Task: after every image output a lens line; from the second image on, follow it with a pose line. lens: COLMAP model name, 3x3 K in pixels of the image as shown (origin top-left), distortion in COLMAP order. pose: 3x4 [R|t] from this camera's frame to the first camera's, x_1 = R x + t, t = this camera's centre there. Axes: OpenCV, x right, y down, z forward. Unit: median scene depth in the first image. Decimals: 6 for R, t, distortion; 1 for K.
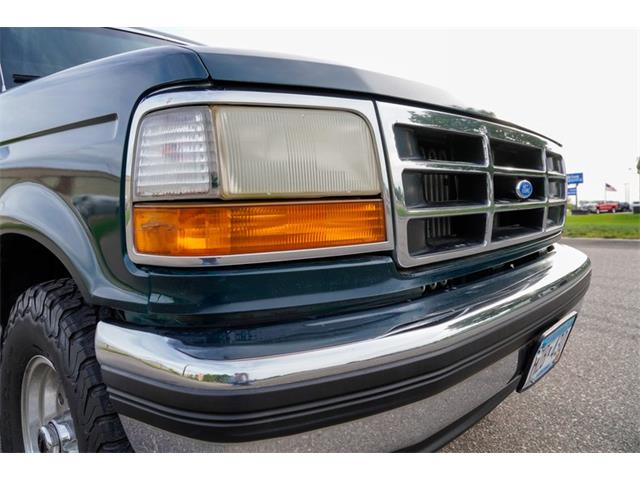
lens RADIAL K [[477.9, 0, 322.1], [0, 477.9, 237.8], [0, 0, 1]] dist [-0.130611, 0.097432]
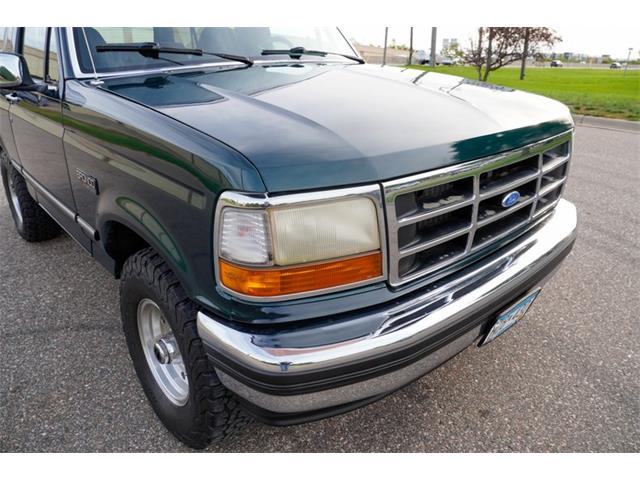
lens RADIAL K [[477.9, 0, 322.1], [0, 477.9, 237.8], [0, 0, 1]] dist [-0.130611, 0.097432]
pose [[0.993799, 0.067706, -0.088201, 0.069856], [-0.036023, 0.946502, 0.320680, -0.572593], [0.105194, -0.315515, 0.943072, -0.397884]]
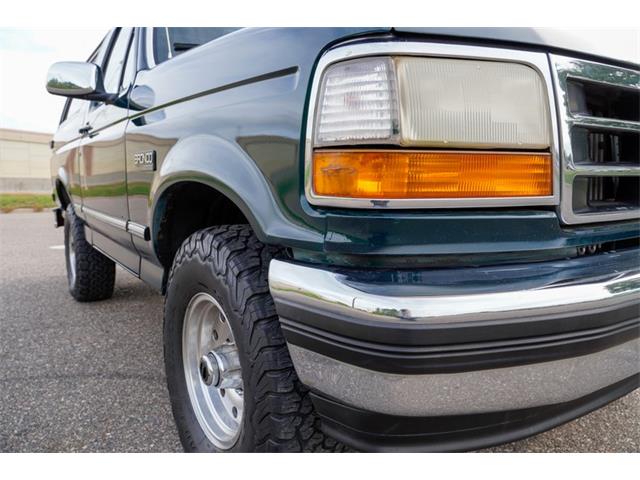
lens RADIAL K [[477.9, 0, 322.1], [0, 477.9, 237.8], [0, 0, 1]] dist [-0.130611, 0.097432]
pose [[0.973982, 0.052256, -0.220519, -0.113857], [-0.039927, 0.997399, 0.060005, 0.055242], [0.223081, -0.049639, 0.973535, -0.061091]]
